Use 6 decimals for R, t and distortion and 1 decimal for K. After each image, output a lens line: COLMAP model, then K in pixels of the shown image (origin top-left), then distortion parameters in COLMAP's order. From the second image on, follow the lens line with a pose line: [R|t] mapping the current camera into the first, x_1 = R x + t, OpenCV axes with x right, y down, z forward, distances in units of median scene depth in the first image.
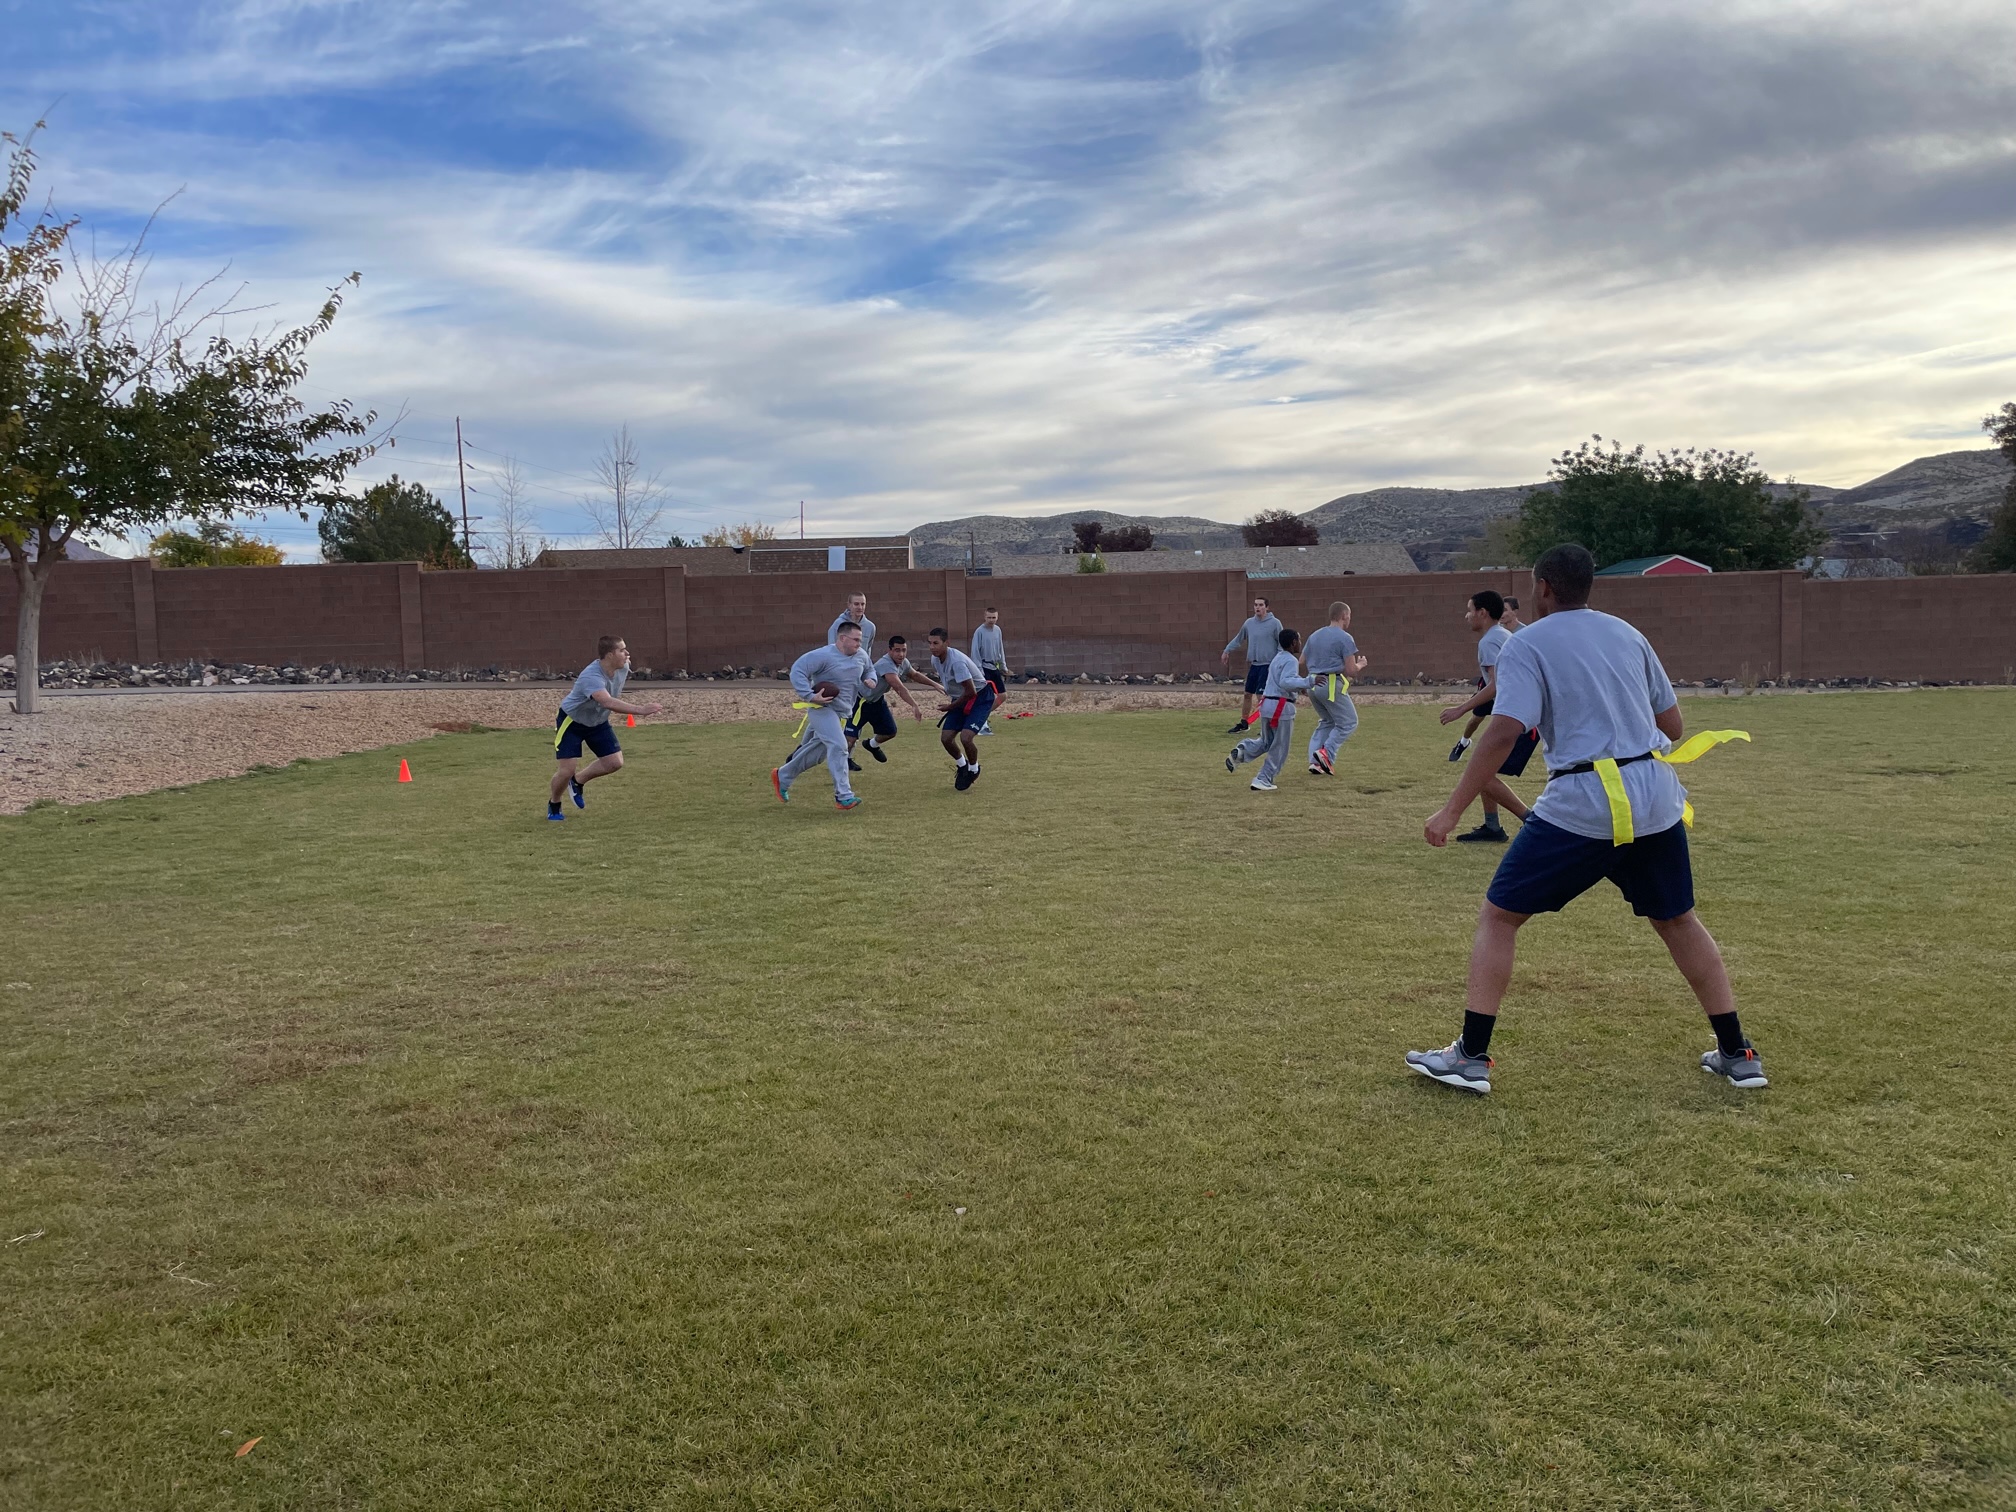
lens RADIAL K [[1519.5, 0, 1023.7], [0, 1519.5, 742.8], [0, 0, 1]] dist [0.086021, -0.107769]
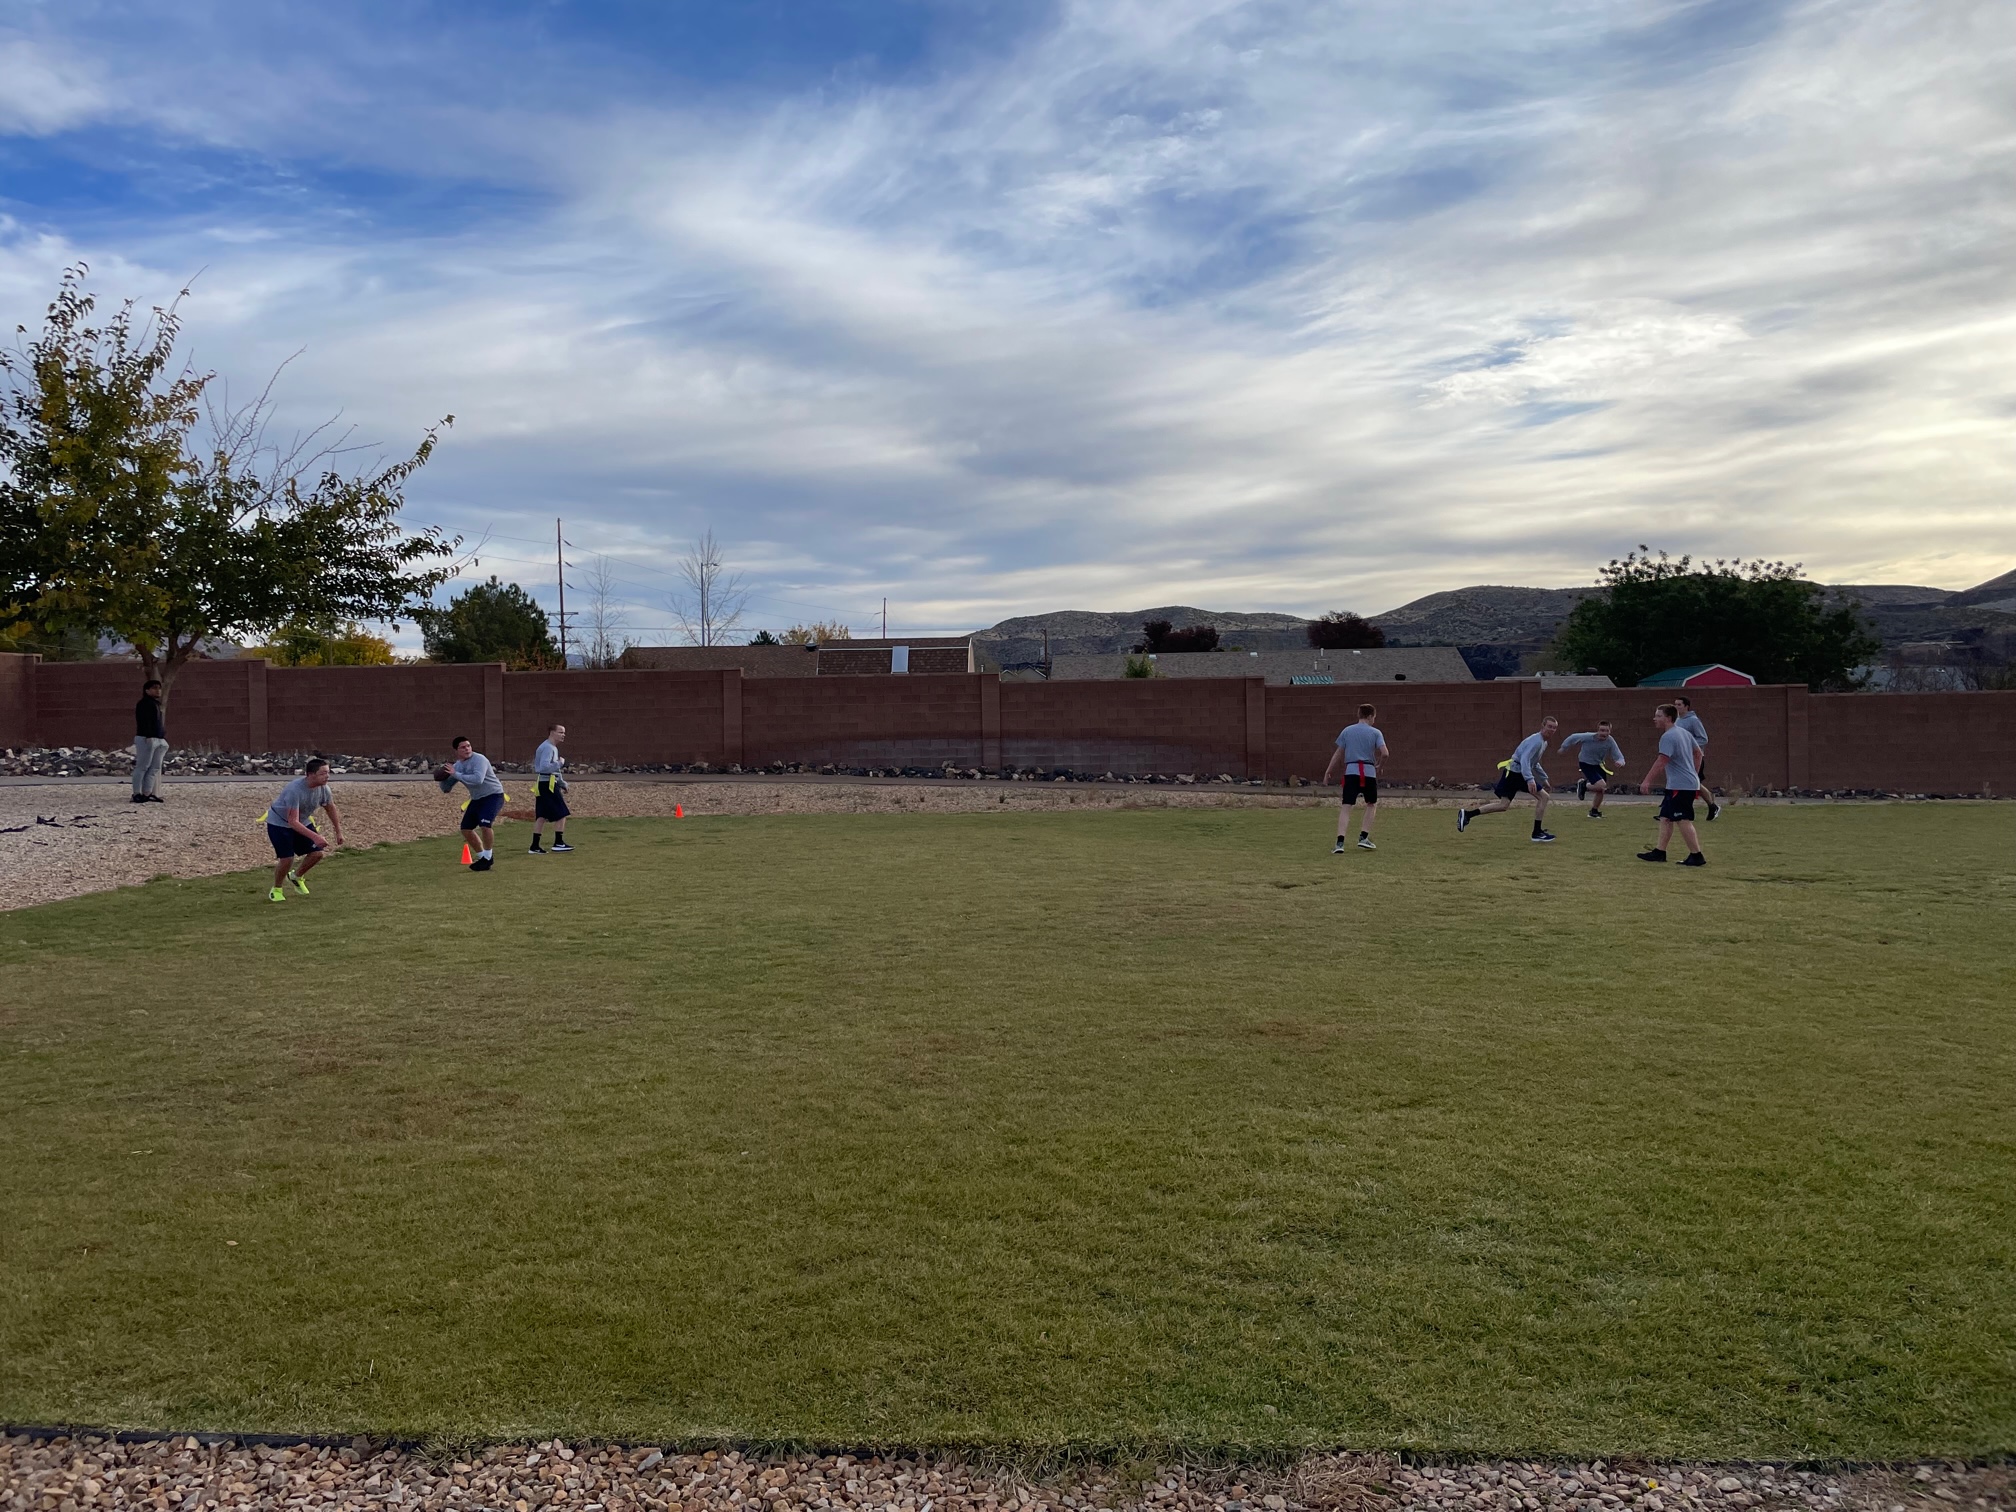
lens RADIAL K [[1539.3, 0, 1016.7], [0, 1539.3, 740.4], [0, 0, 1]] dist [0.094951, -0.122988]
pose [[0.997722, 0.012871, -0.066222, 0.067024], [-0.016948, 0.997971, -0.061374, -0.001799], [0.065298, 0.062356, 0.995916, -0.109034]]
